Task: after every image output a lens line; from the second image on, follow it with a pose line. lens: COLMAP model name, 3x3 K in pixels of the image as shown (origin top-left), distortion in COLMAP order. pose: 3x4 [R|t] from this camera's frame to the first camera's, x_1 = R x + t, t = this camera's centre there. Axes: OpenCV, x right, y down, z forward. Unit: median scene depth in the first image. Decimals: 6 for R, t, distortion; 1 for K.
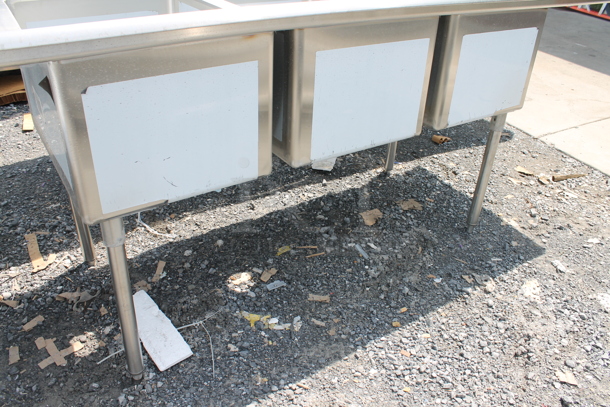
lens RADIAL K [[509.4, 0, 305.0], [0, 509.4, 203.5], [0, 0, 1]] dist [-0.003396, 0.002540]
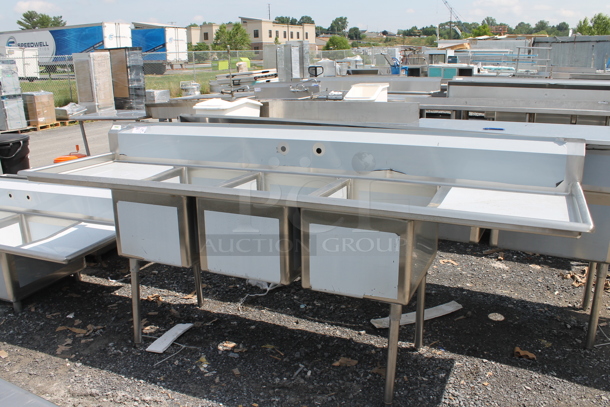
lens RADIAL K [[509.4, 0, 305.0], [0, 509.4, 203.5], [0, 0, 1]] dist [-0.003396, 0.002540]
pose [[0.544376, 0.158488, -0.823733, 1.218539], [-0.417657, 0.902826, -0.102309, -0.182991], [0.727473, 0.399732, 0.557671, 0.101814]]
